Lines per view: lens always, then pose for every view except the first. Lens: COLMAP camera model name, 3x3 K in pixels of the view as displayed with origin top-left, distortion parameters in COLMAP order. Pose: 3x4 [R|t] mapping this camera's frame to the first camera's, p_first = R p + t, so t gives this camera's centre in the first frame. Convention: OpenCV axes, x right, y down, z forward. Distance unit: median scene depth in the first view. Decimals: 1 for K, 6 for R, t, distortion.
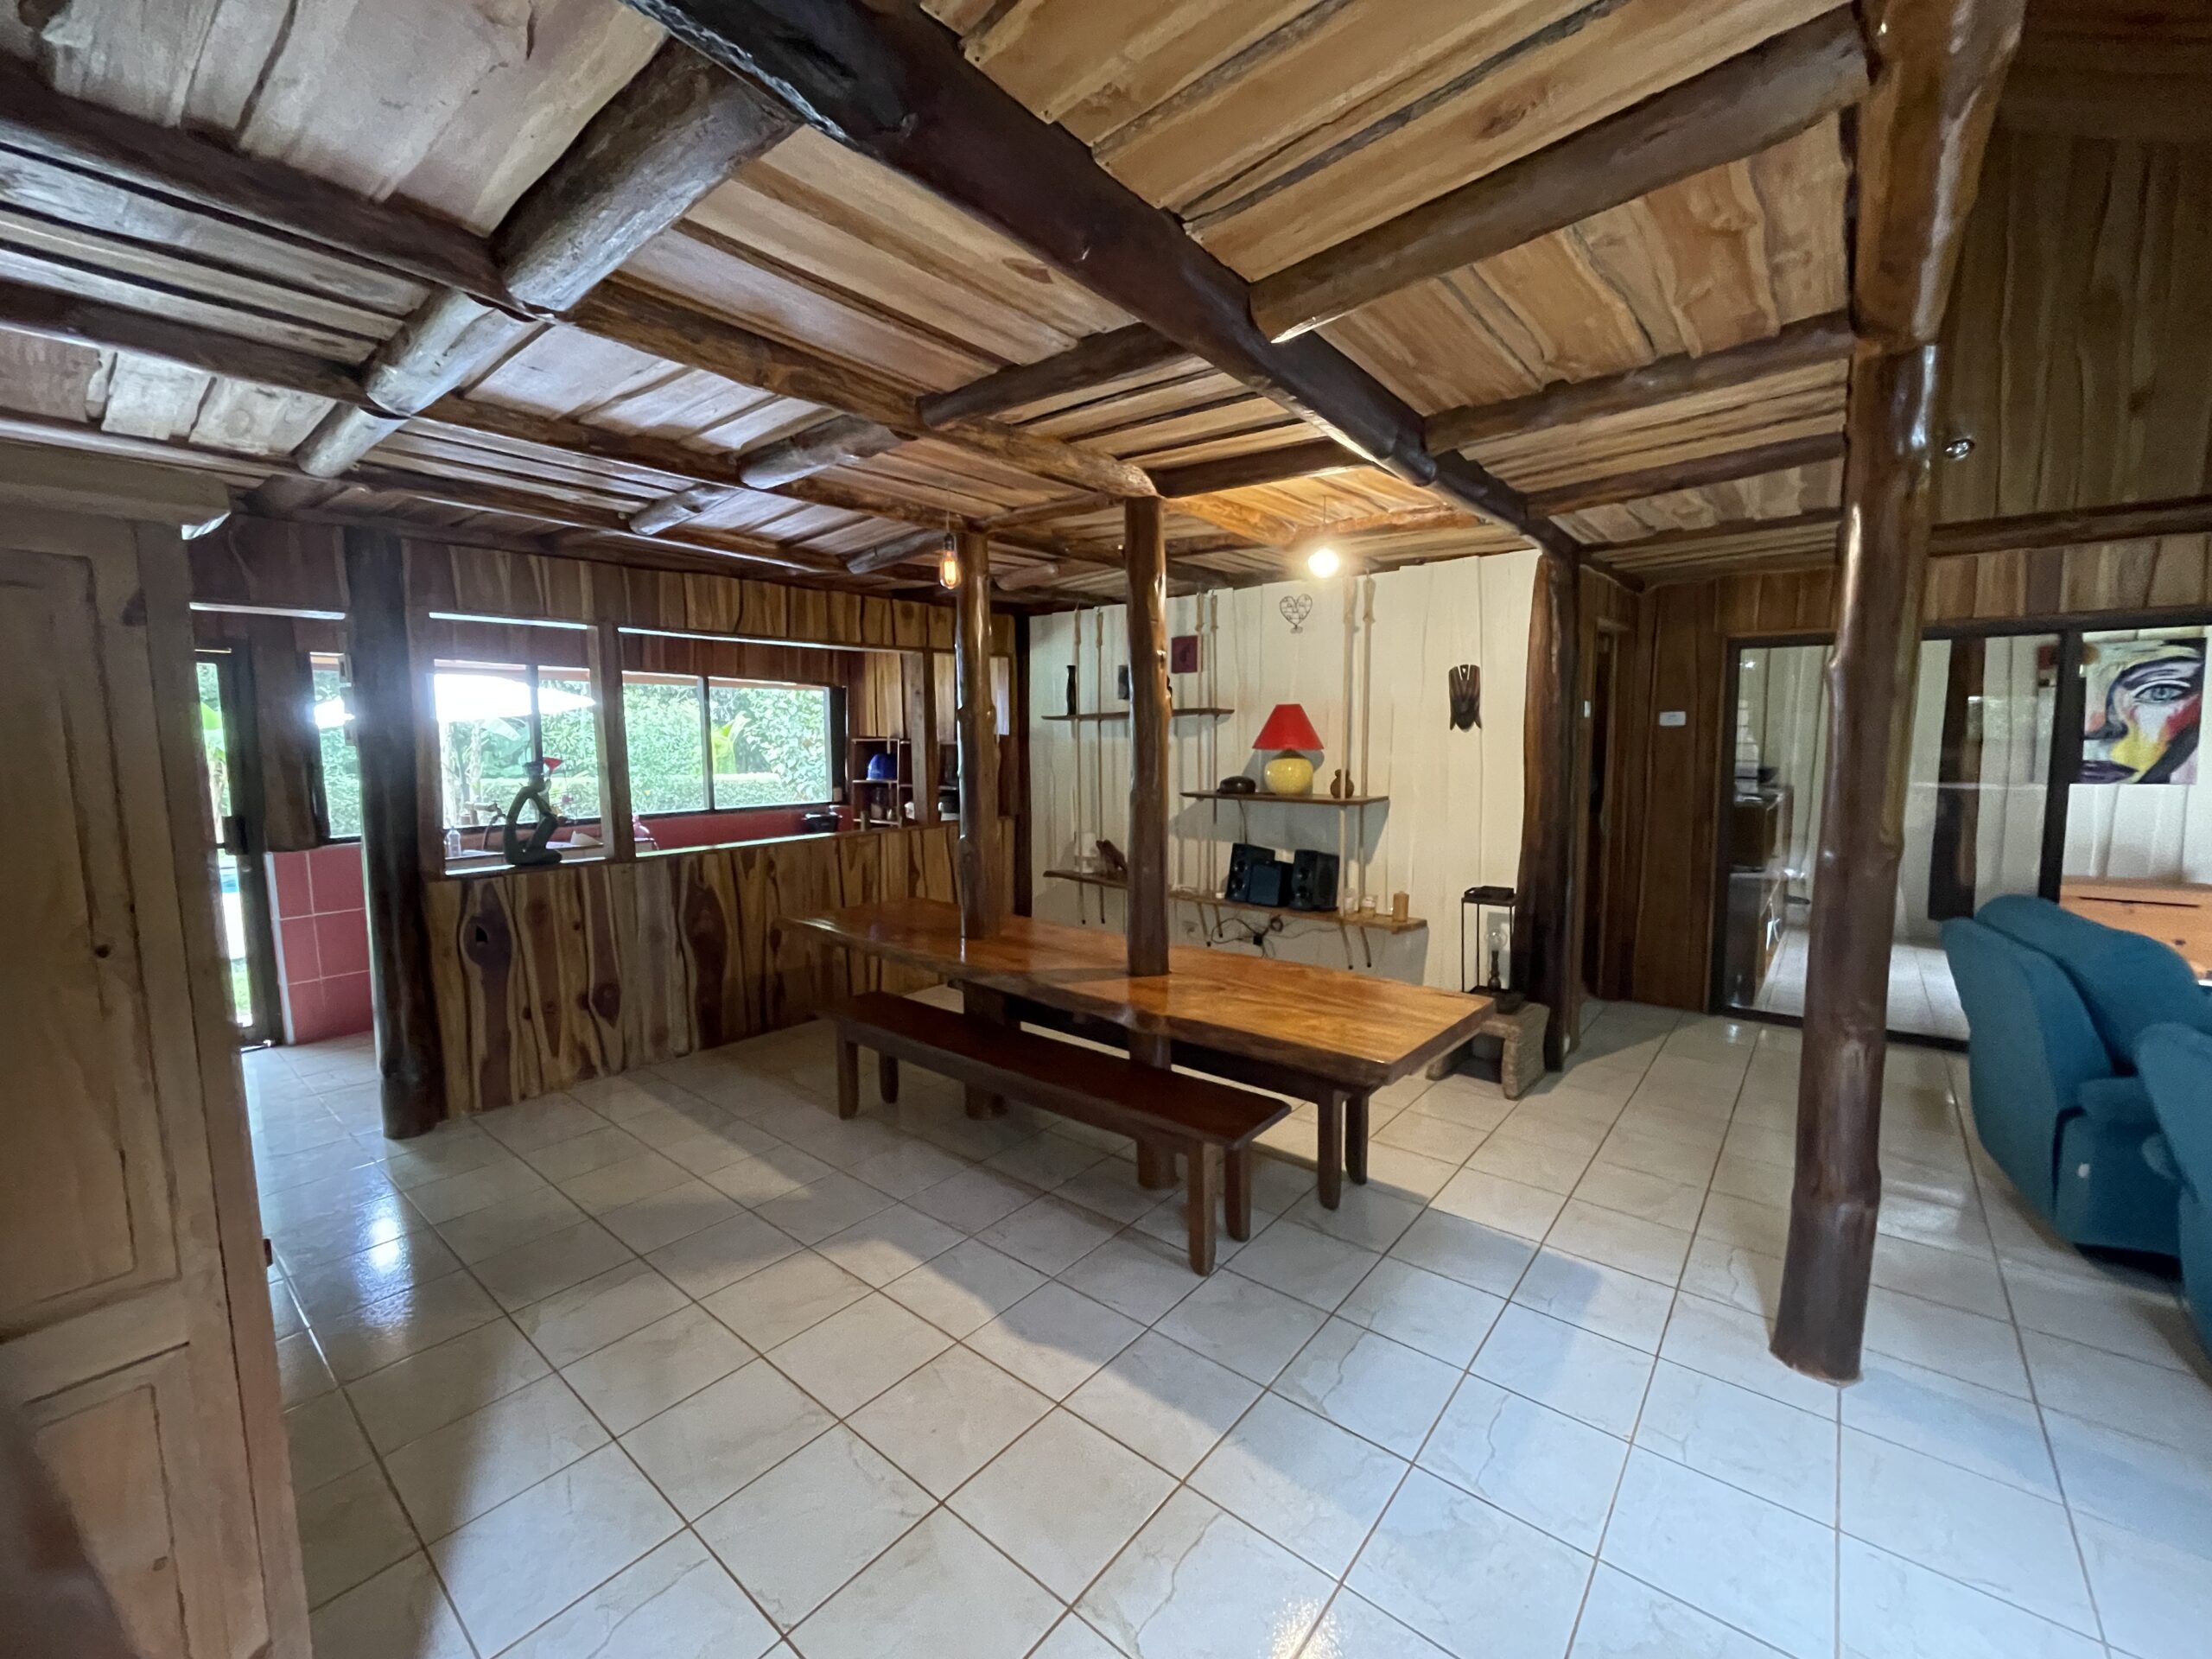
lens RADIAL K [[899.7, 0, 1104.0], [0, 899.7, 821.4], [0, 0, 1]] dist [-0.002136, 0.000632]
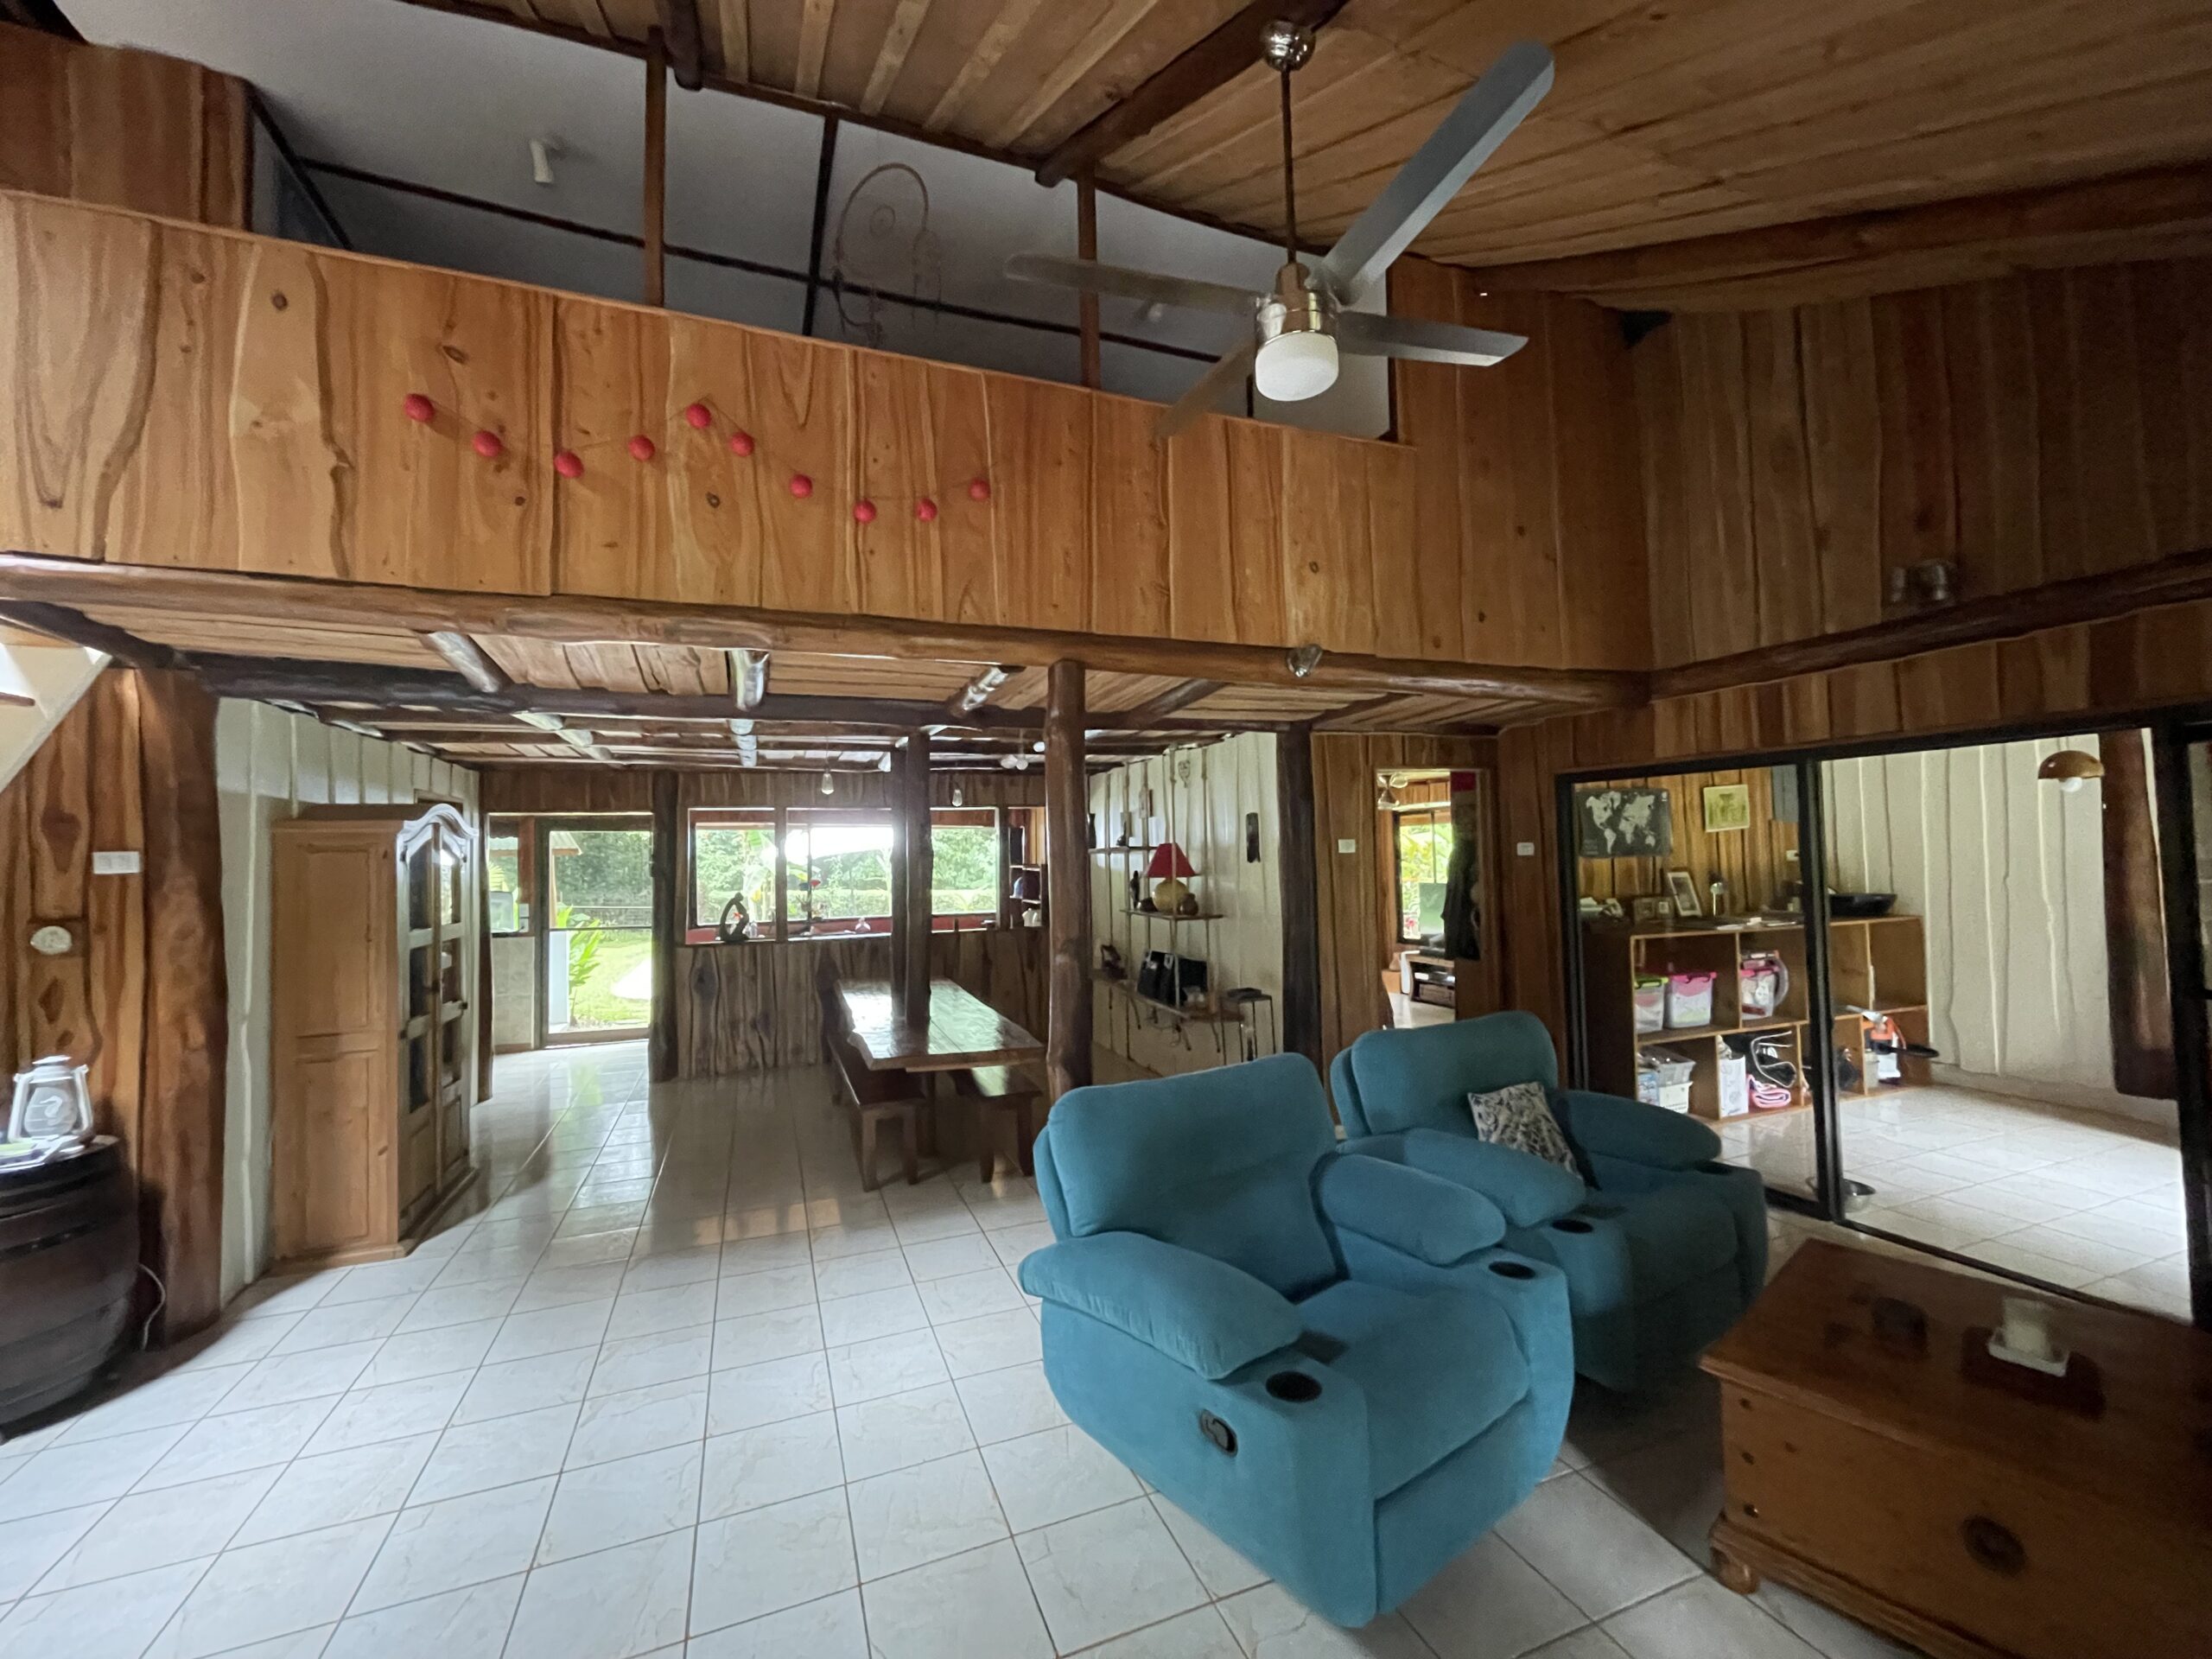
lens RADIAL K [[899.7, 0, 1111.3], [0, 899.7, 824.1], [0, 0, 1]] dist [-0.002136, 0.000632]
pose [[0.876914, -0.028014, -0.479830, 0.876047], [-0.030303, 0.993092, -0.113360, -0.004885], [0.479691, 0.113948, 0.870007, -0.222281]]
